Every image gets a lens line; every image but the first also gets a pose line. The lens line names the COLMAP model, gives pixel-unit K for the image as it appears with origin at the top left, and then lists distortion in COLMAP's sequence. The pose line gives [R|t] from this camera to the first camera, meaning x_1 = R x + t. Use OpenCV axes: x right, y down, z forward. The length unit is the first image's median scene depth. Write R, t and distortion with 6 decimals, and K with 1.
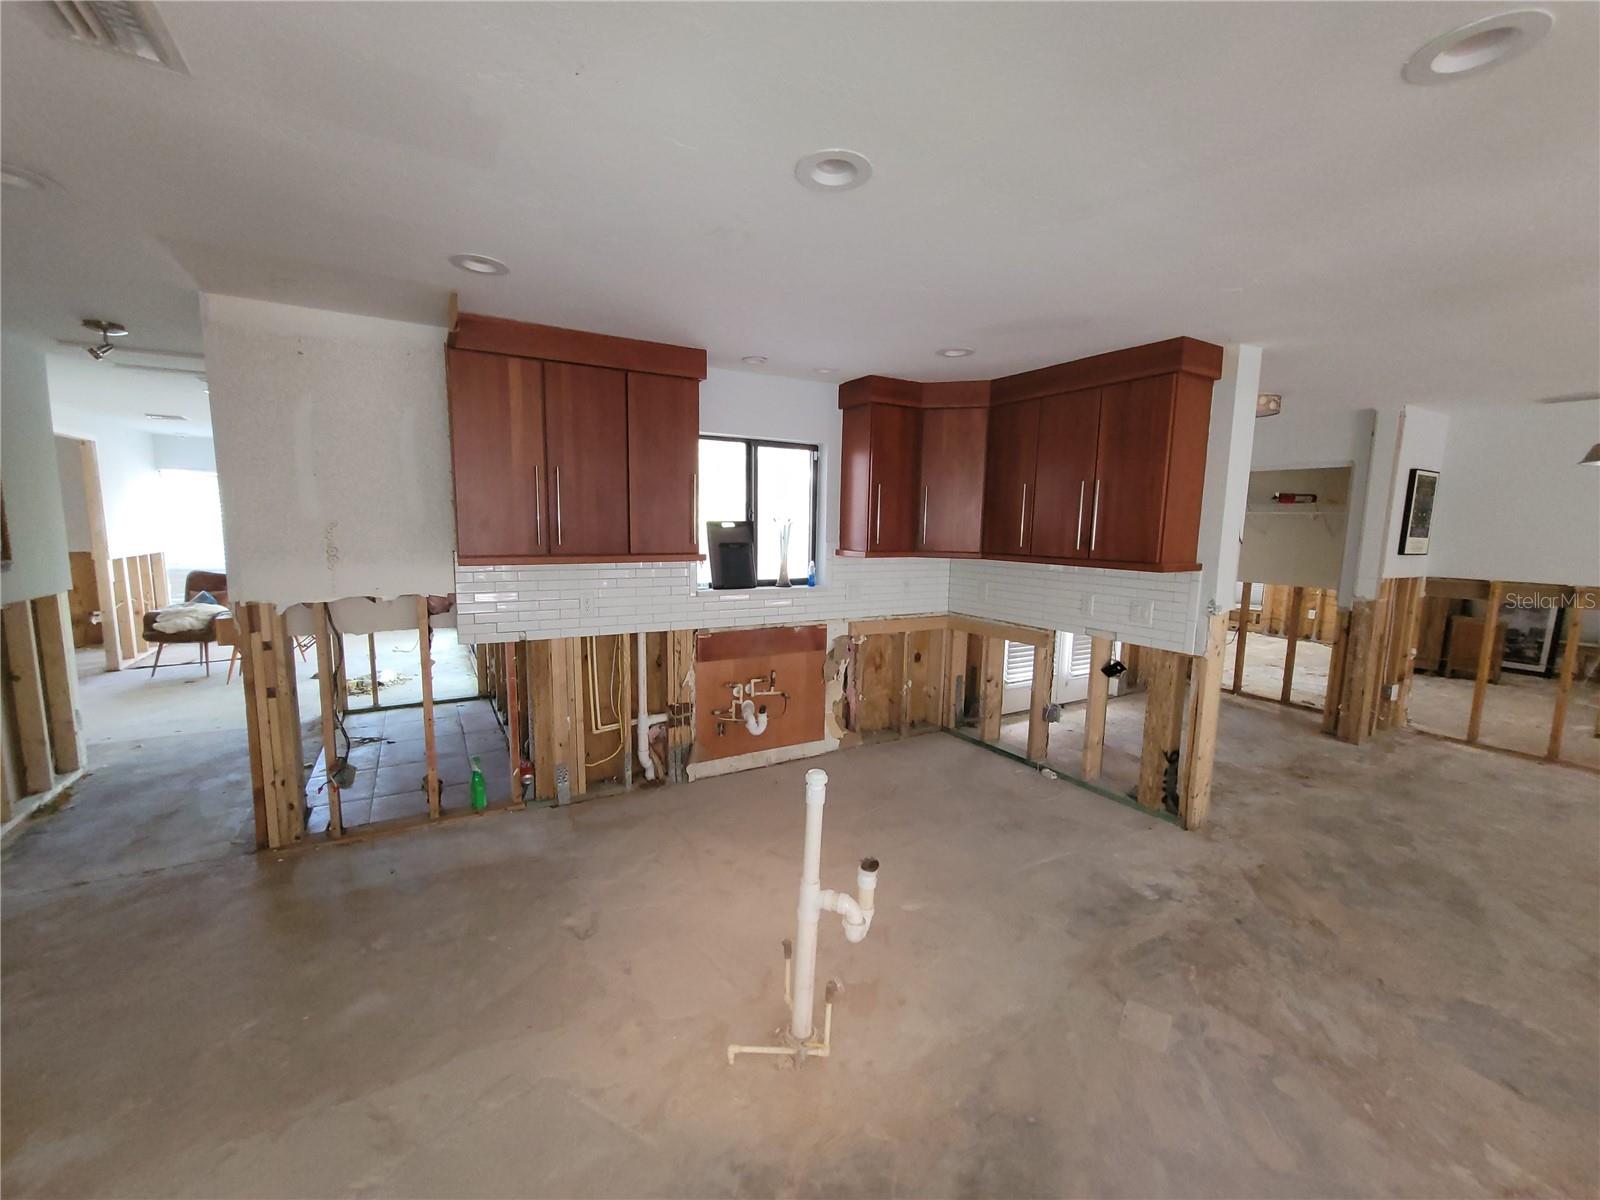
lens RADIAL K [[648.9, 0, 800.9], [0, 648.9, 600.8], [0, 0, 1]] dist [0.001860, -0.000325]
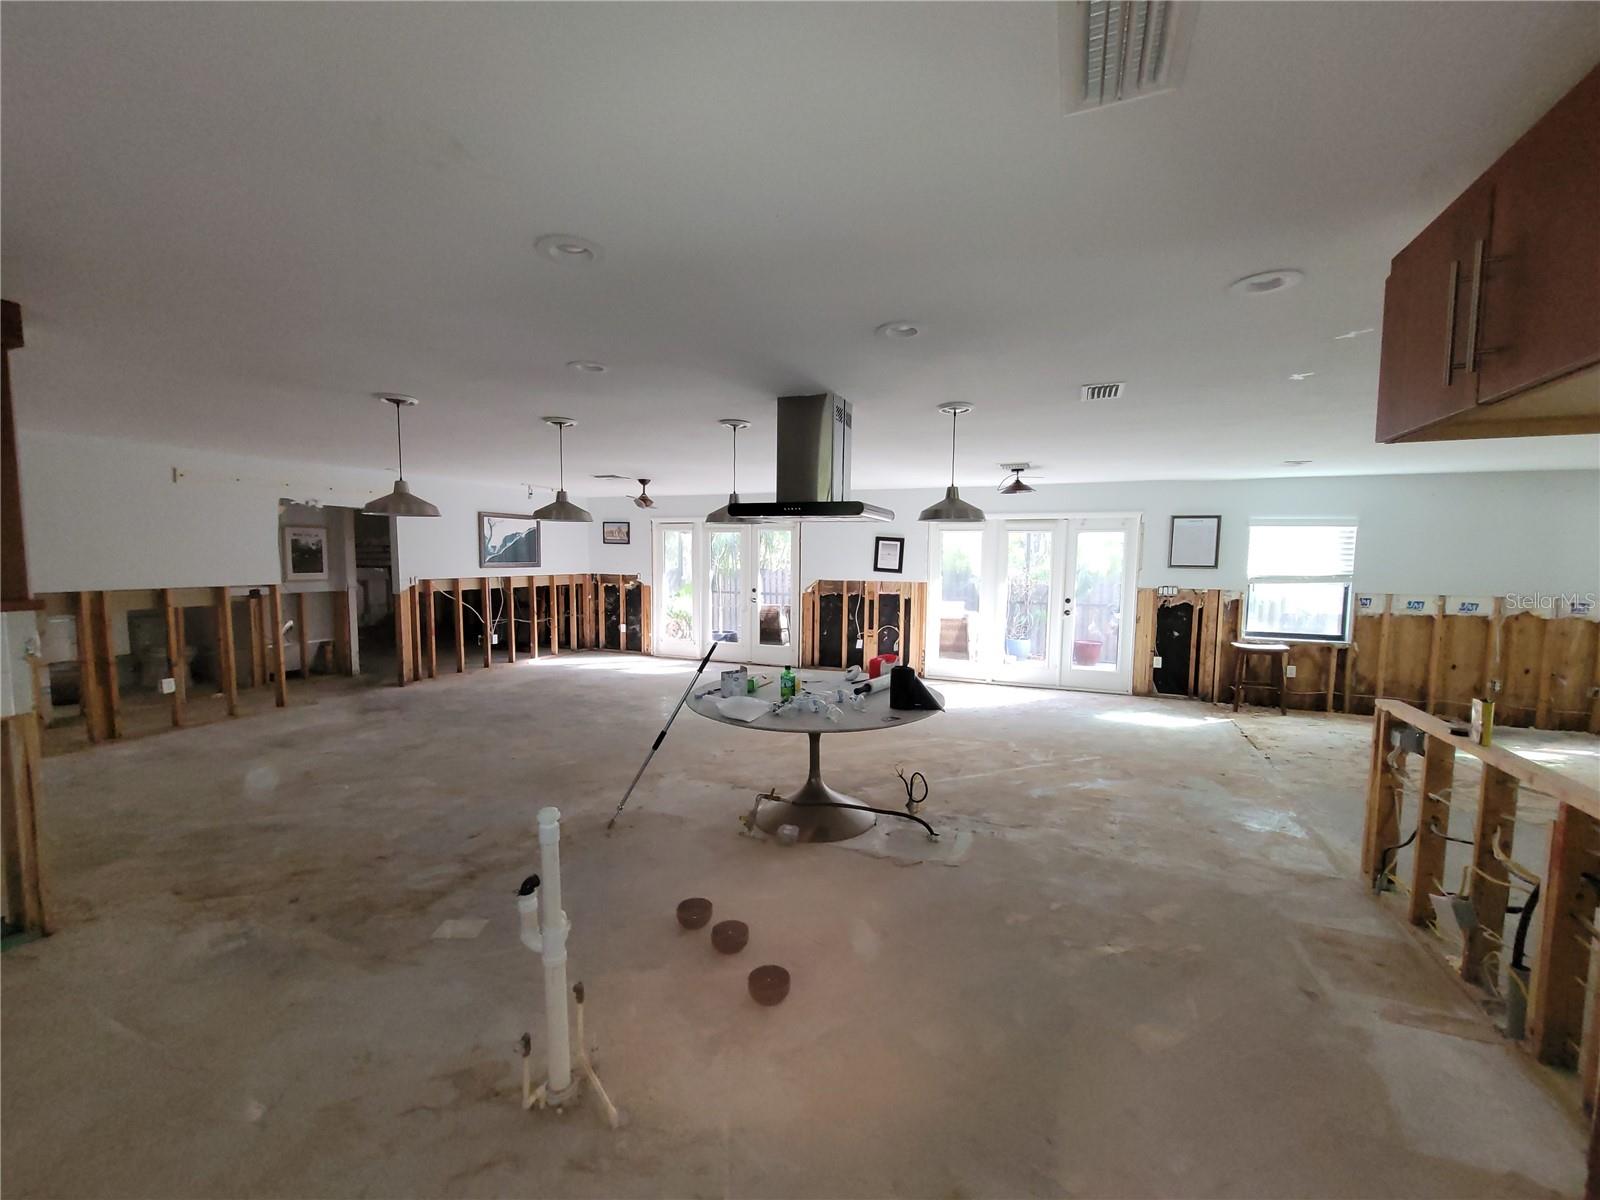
lens RADIAL K [[648.9, 0, 800.5], [0, 648.9, 606.1], [0, 0, 1]] dist [0.001860, -0.000325]
pose [[-0.600938, -0.085718, 0.794686, -0.641885], [0.077796, 0.983240, 0.164886, -0.110387], [-0.795500, 0.160910, -0.584198, 0.828444]]
